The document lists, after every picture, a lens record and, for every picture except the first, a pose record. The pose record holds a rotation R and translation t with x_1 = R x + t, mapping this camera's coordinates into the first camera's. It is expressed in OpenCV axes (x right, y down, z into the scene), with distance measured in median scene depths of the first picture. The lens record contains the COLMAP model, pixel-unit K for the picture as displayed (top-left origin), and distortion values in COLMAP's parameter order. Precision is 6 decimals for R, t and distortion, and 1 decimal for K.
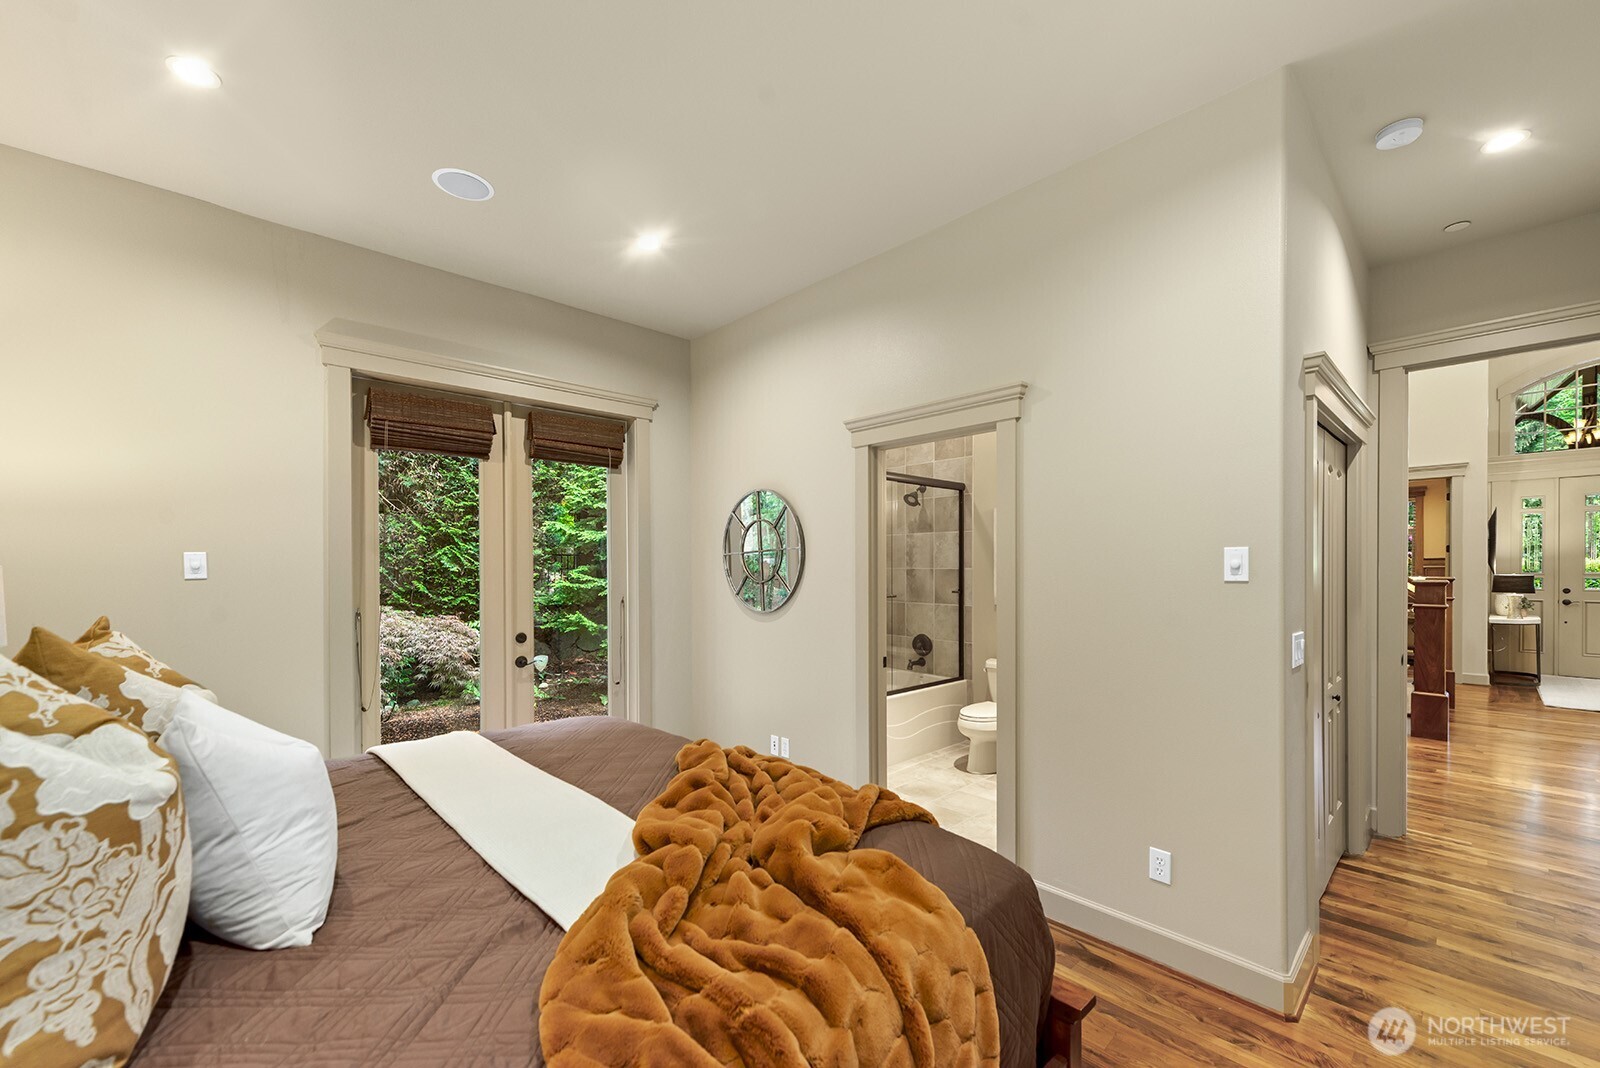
lens RADIAL K [[648.2, 0, 806.9], [0, 648.2, 566.6], [0, 0, 1]] dist [0.003789, 0.000089]
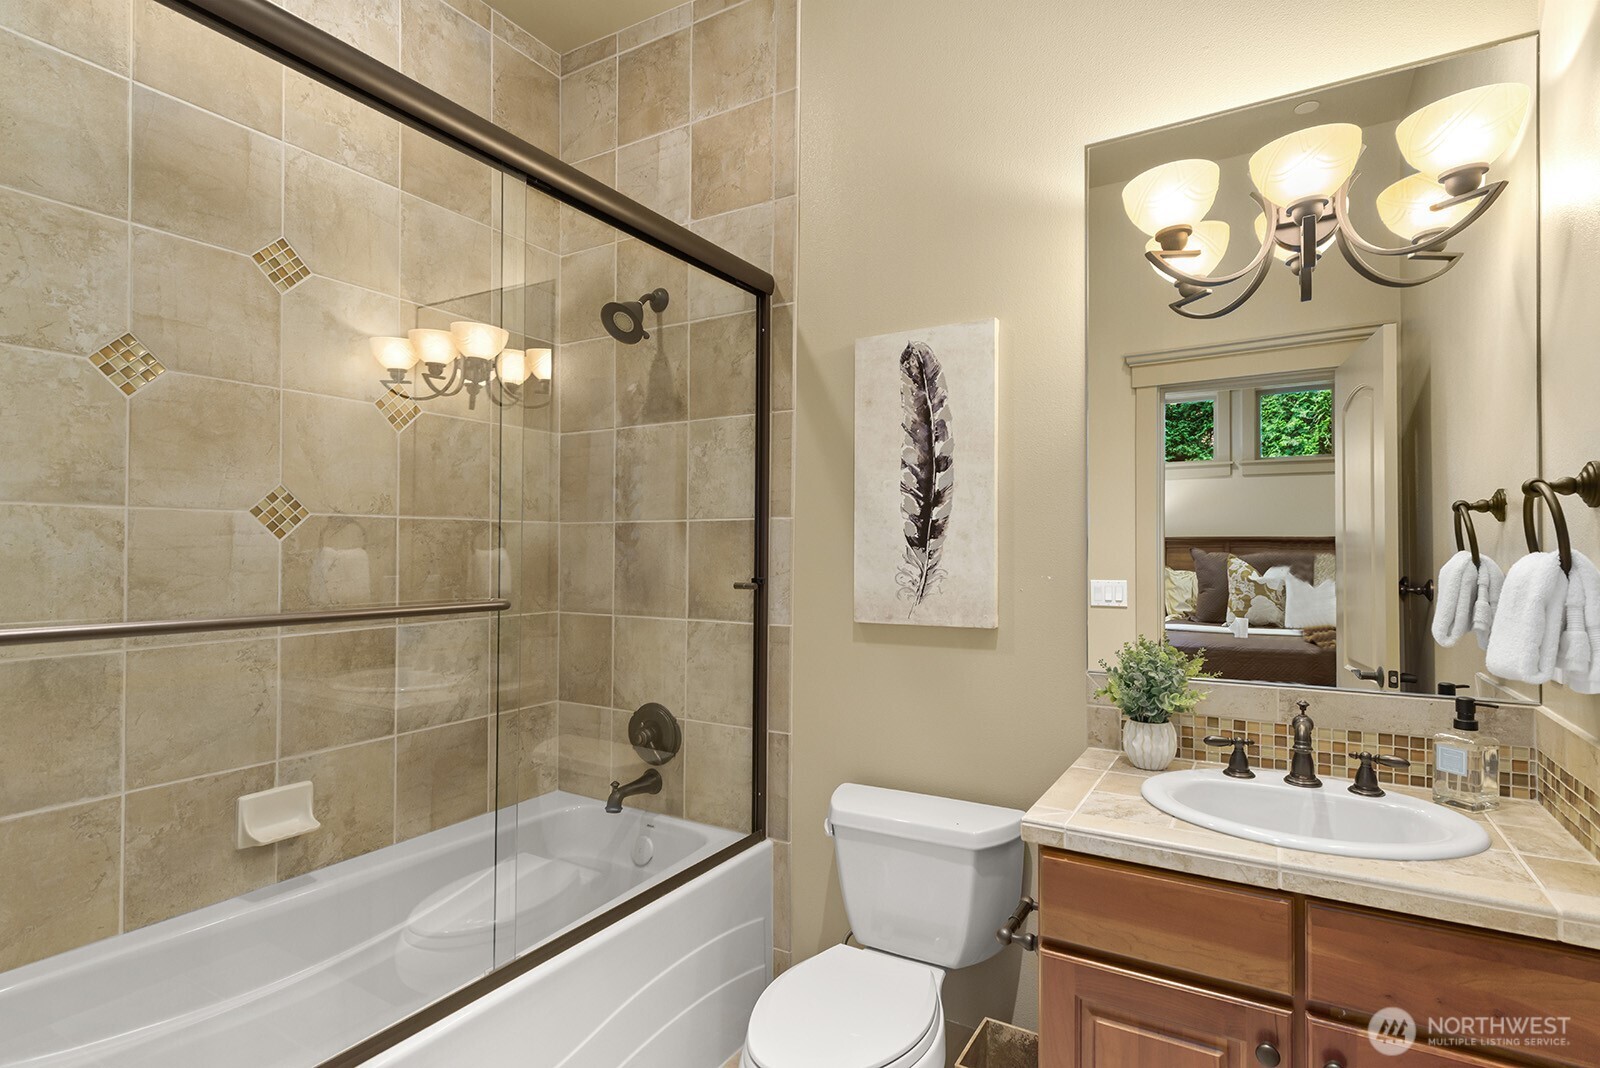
lens RADIAL K [[822.0, 0, 797.4], [0, 822.0, 539.0], [0, 0, 1]] dist [-0.000018, 0.000000]
pose [[0.963910, 0.011954, 0.265959, 0.135762], [-0.006901, 0.999778, -0.019924, 0.021978], [-0.266139, 0.017369, 0.963778, 0.553763]]
